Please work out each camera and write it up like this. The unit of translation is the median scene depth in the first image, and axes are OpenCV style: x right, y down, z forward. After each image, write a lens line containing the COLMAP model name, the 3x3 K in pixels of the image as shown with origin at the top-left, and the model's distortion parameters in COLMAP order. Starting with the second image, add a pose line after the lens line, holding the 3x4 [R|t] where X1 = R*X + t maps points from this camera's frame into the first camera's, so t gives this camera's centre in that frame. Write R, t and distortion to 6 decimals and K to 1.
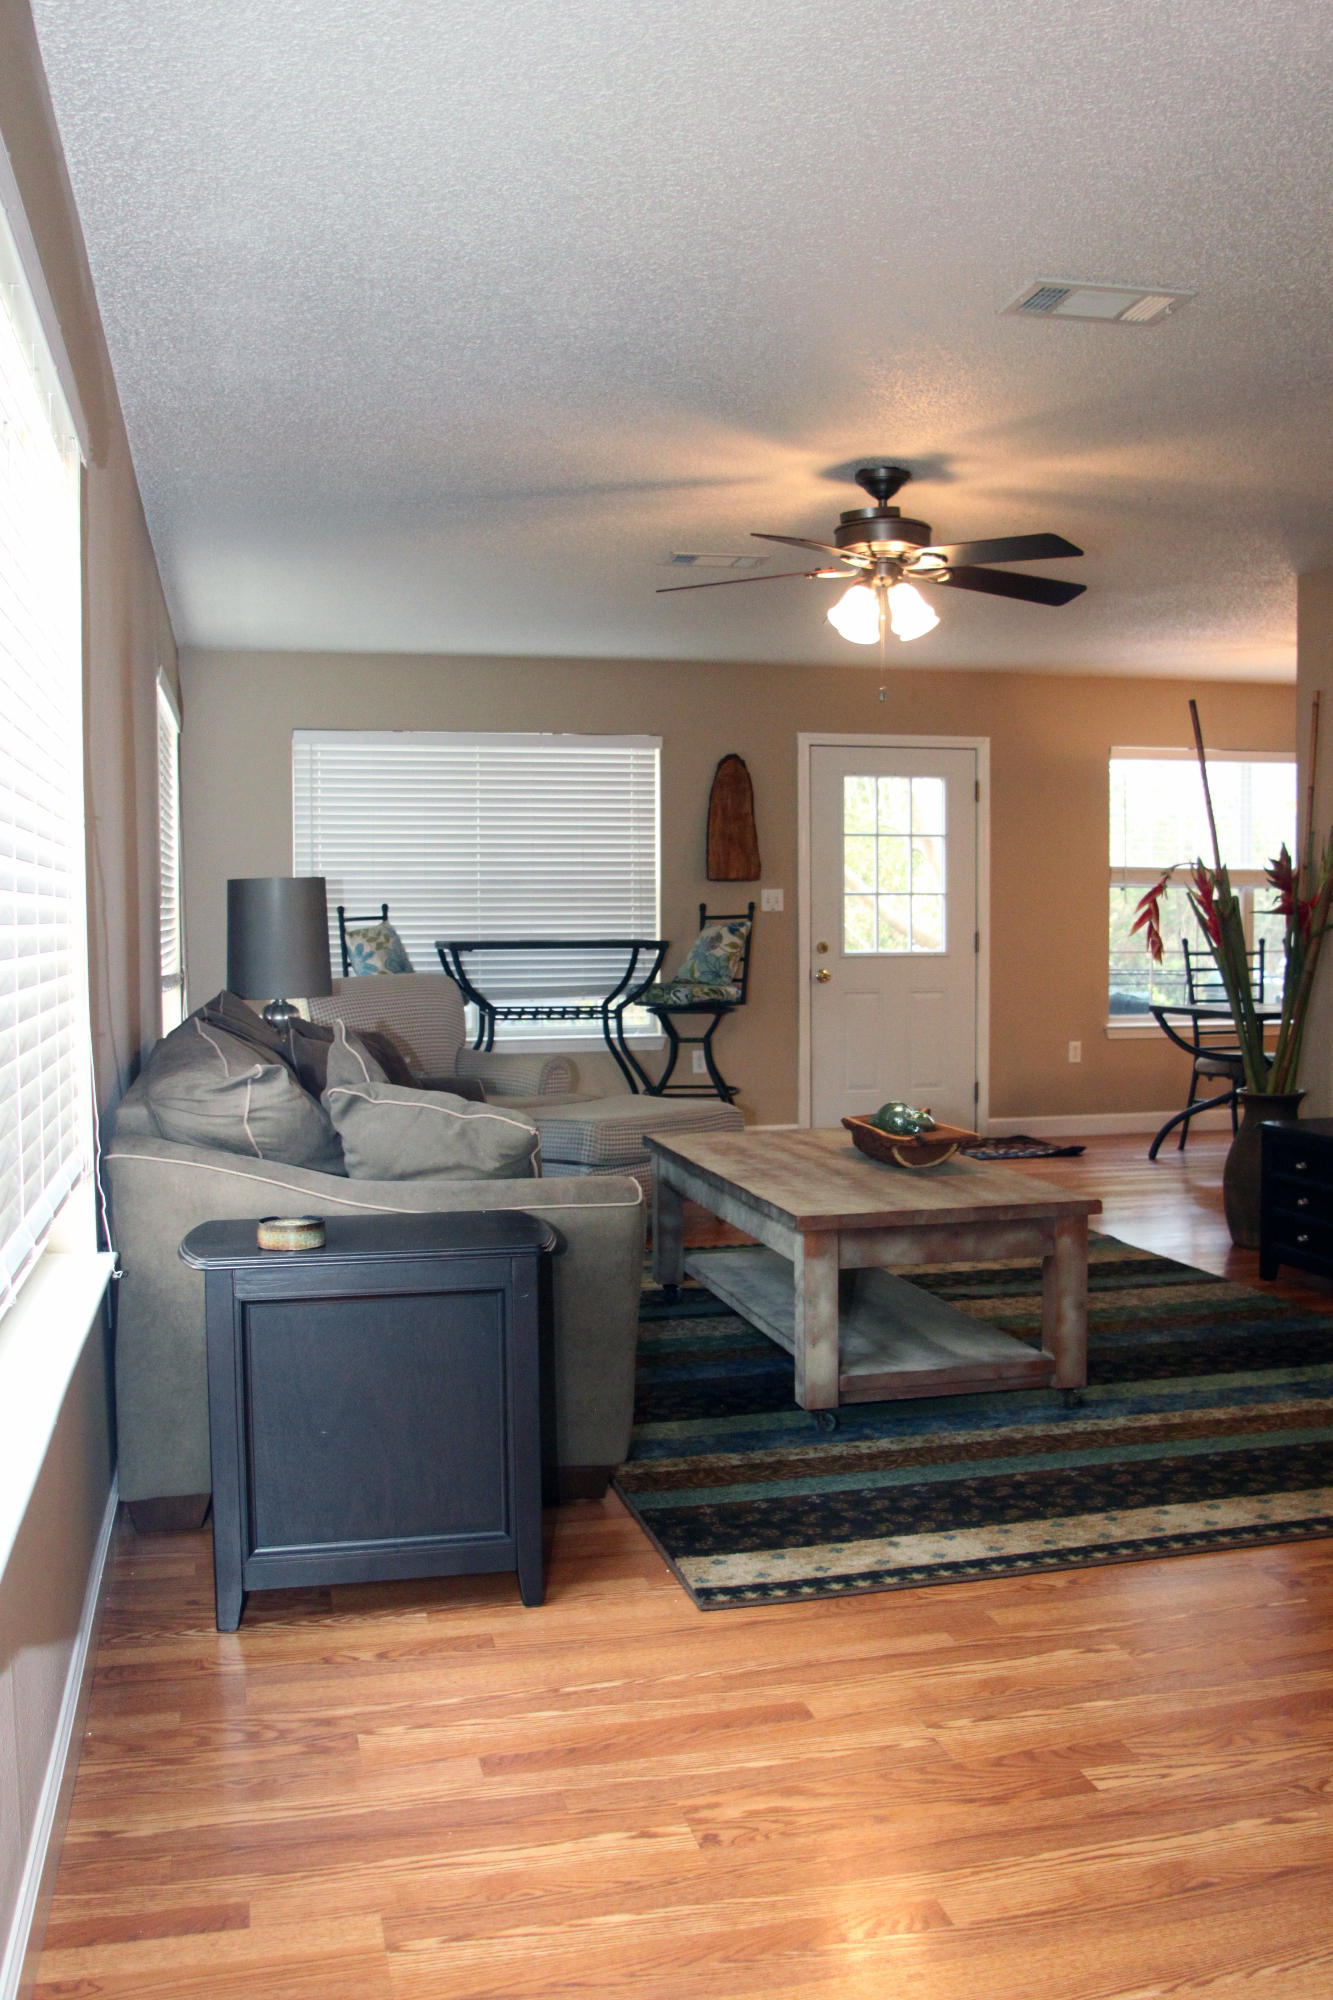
lens RADIAL K [[1843.6, 0, 679.7], [0, 1843.6, 993.9], [0, 0, 1]] dist [-0.106575, 0.023993]
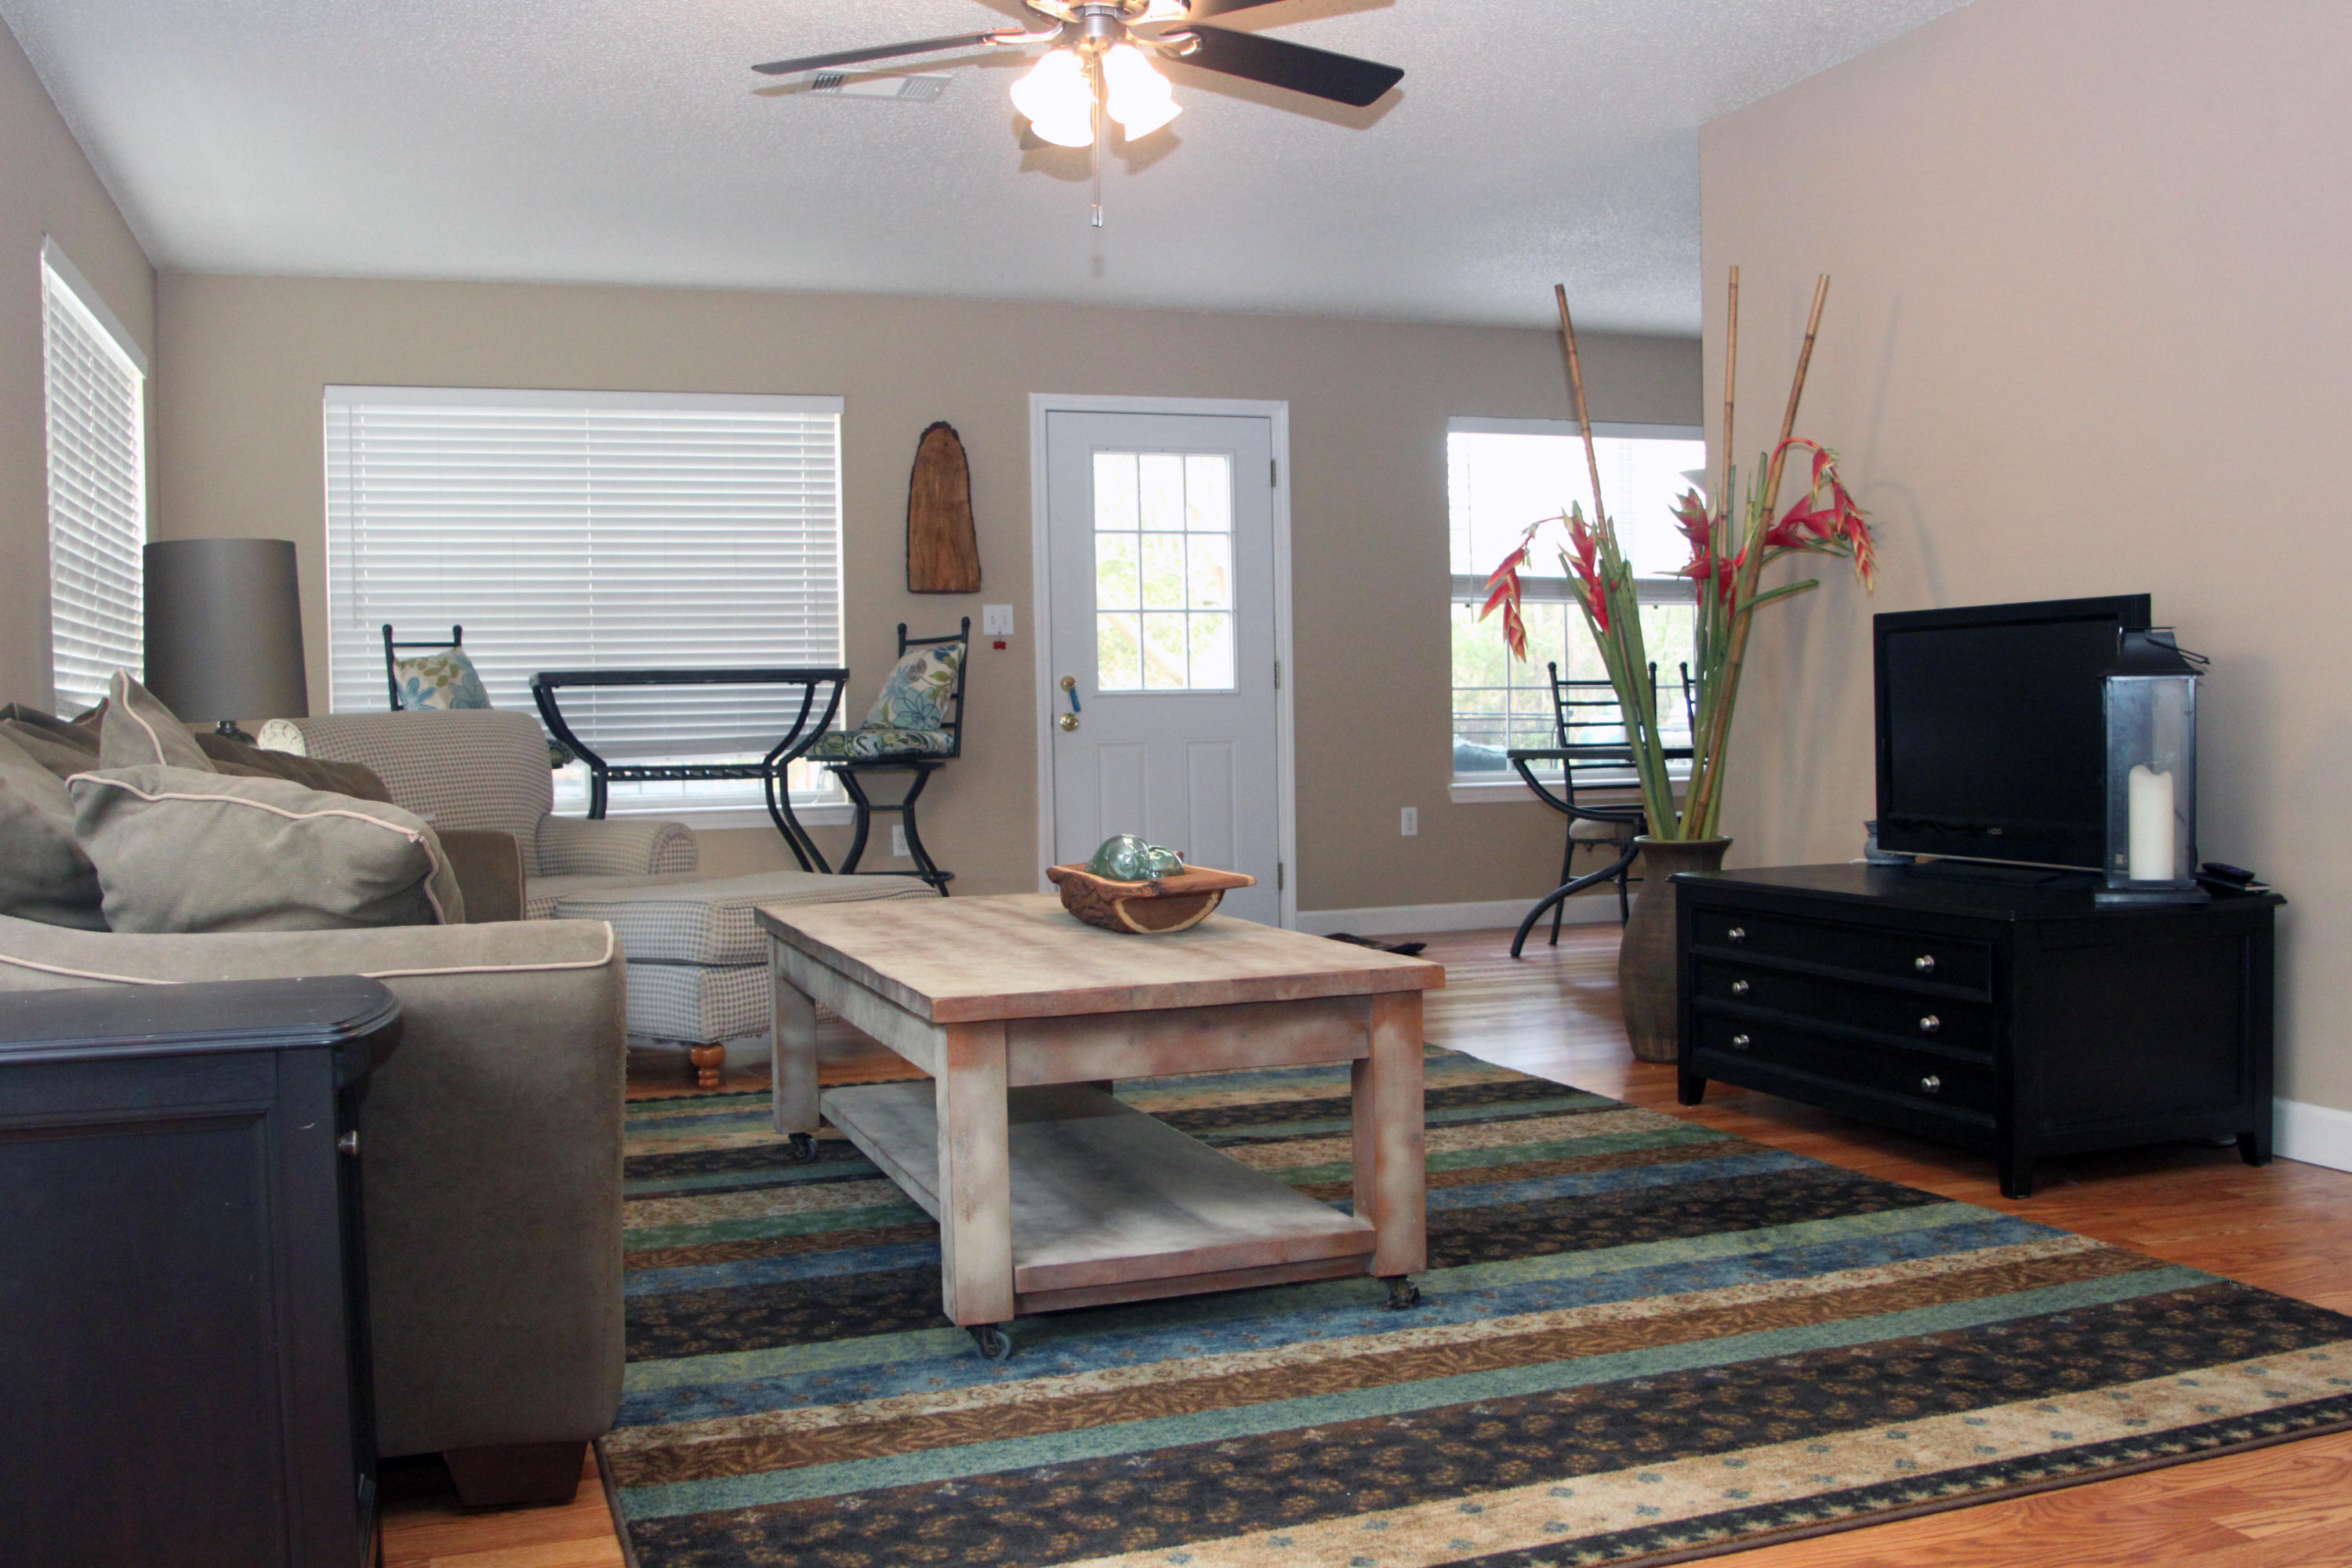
lens RADIAL K [[2168.1, 0, 1147.1], [0, 2168.1, 782.6], [0, 0, 1]] dist [-0.106575, 0.023993]
pose [[0.995916, -0.017047, 0.088665, 0.059537], [0.018373, 0.999731, -0.014163, 0.051877], [-0.088400, 0.015734, 0.995961, 0.249688]]
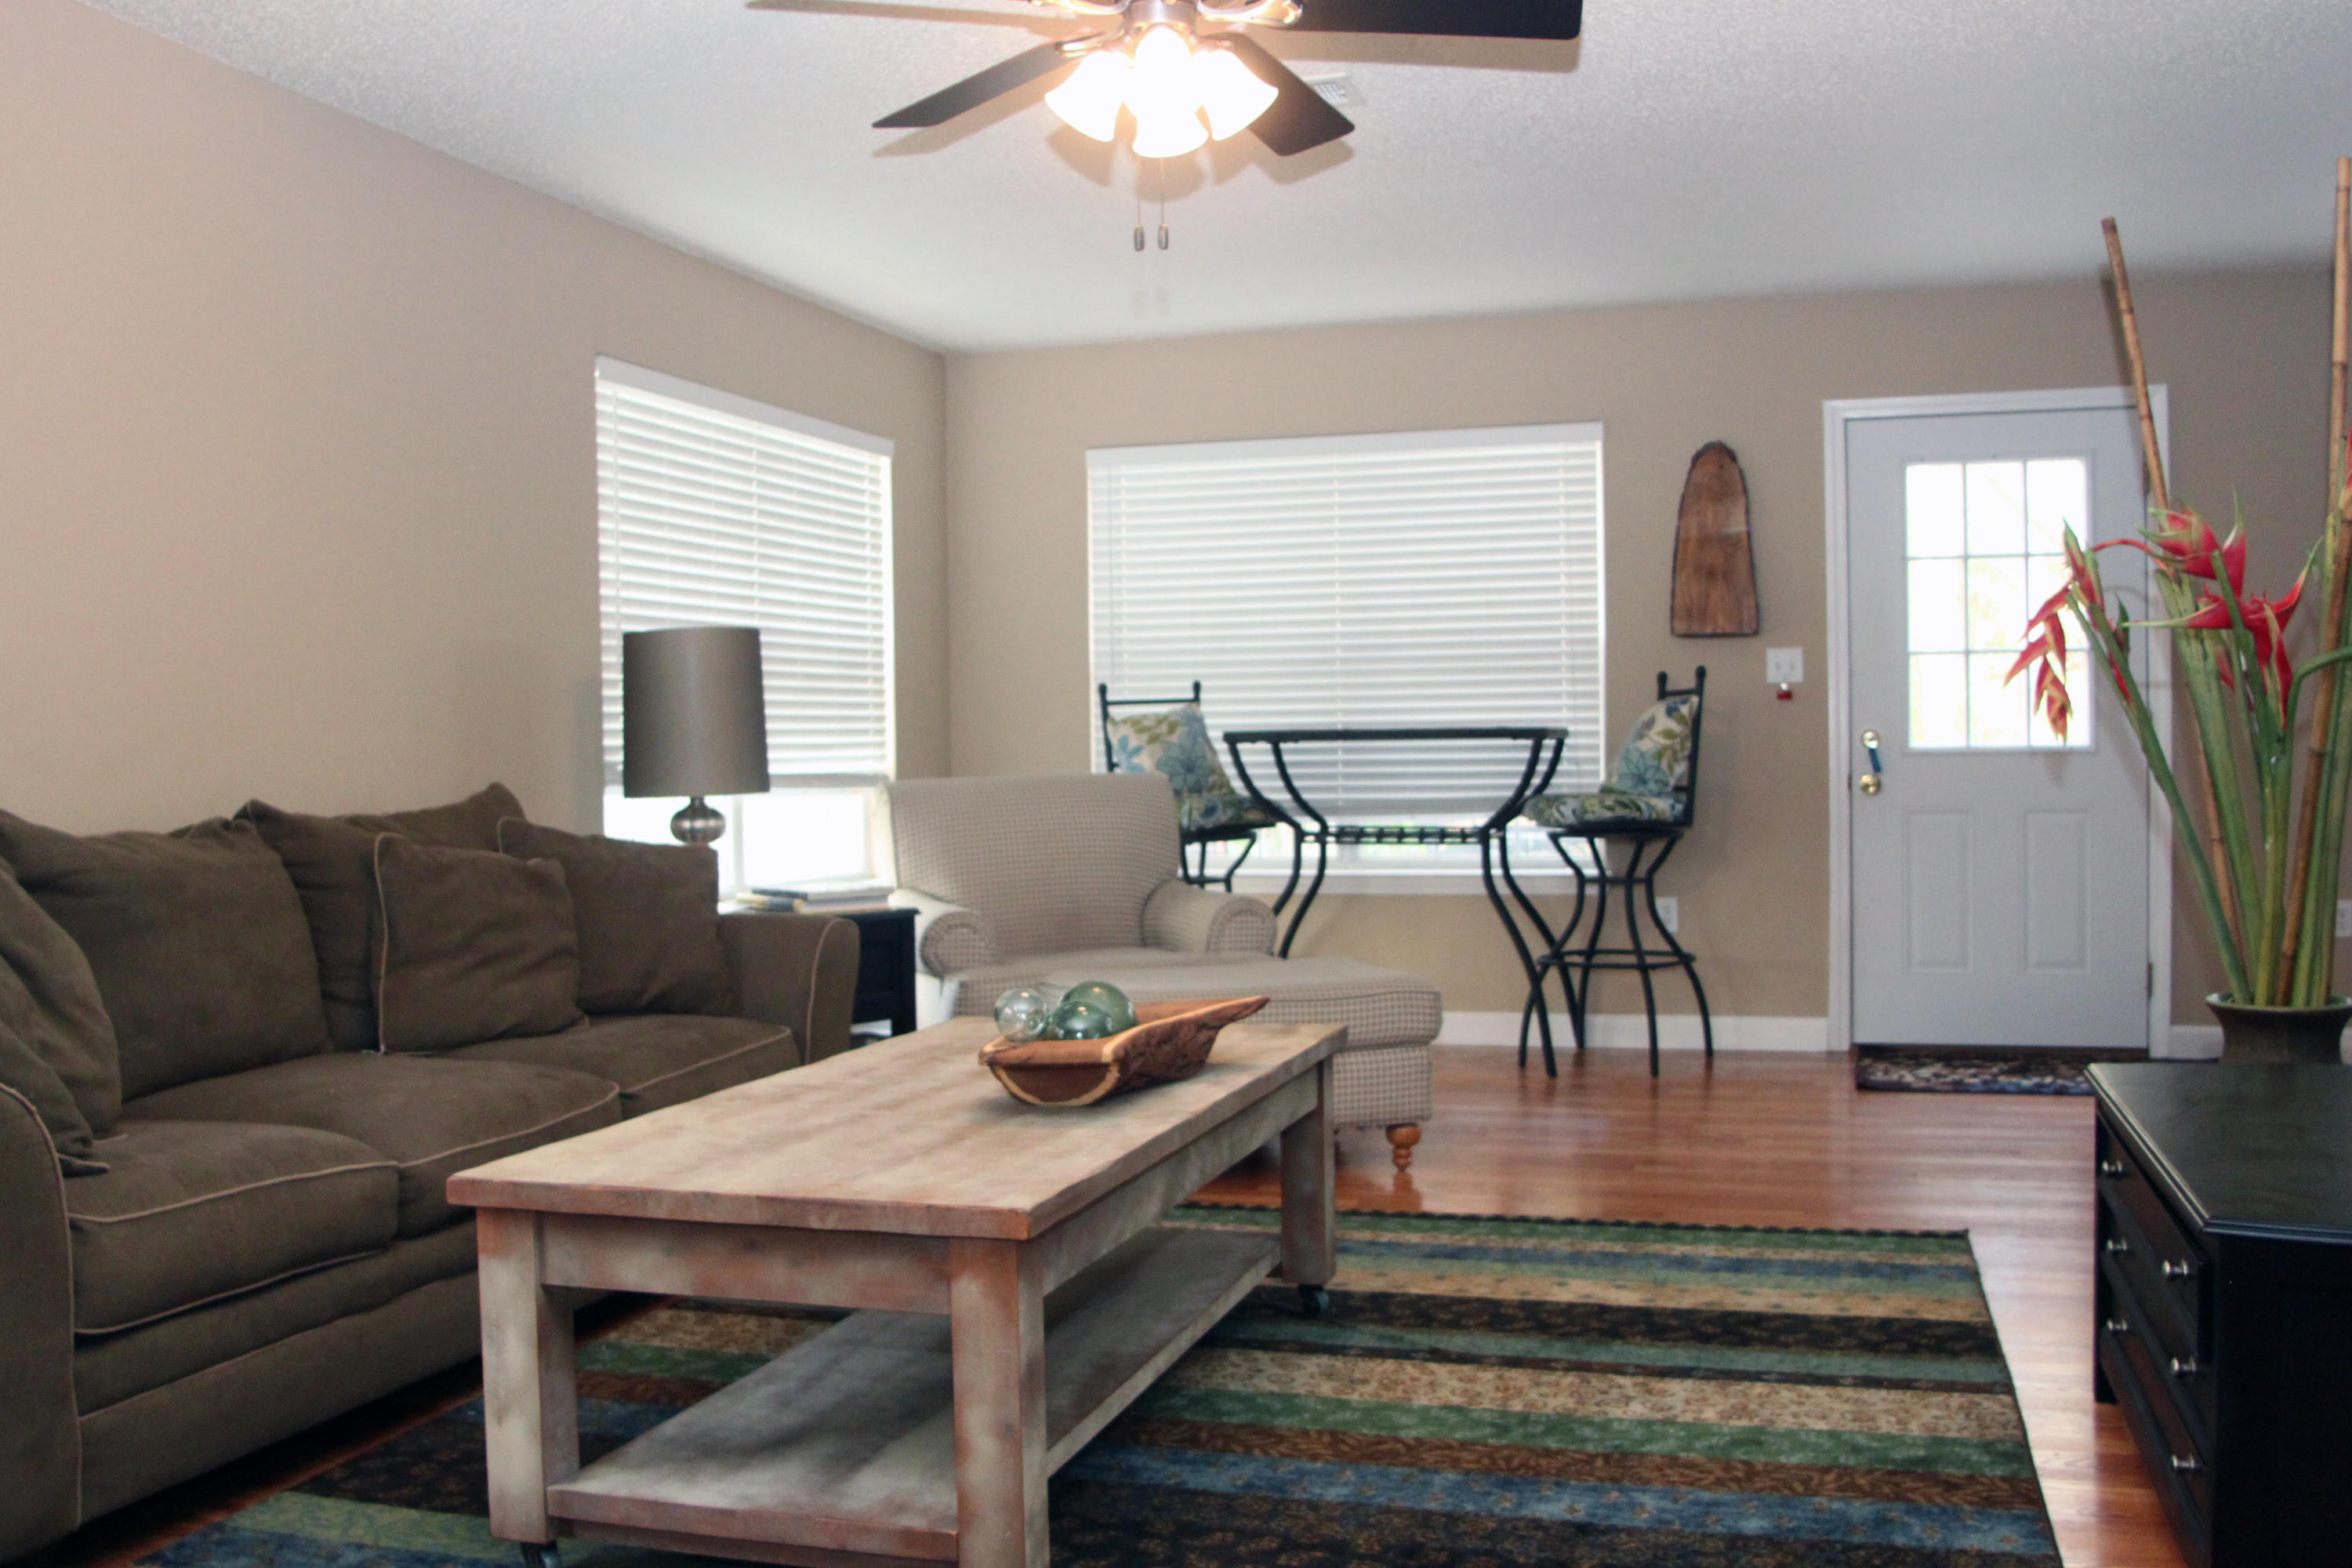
lens RADIAL K [[2168.1, 0, 1147.1], [0, 2168.1, 782.6], [0, 0, 1]] dist [-0.106575, 0.023993]
pose [[0.854912, 0.000833, -0.518772, 0.465462], [-0.012533, 0.999740, -0.019048, 0.012438], [0.518621, 0.022786, 0.854701, 0.471141]]
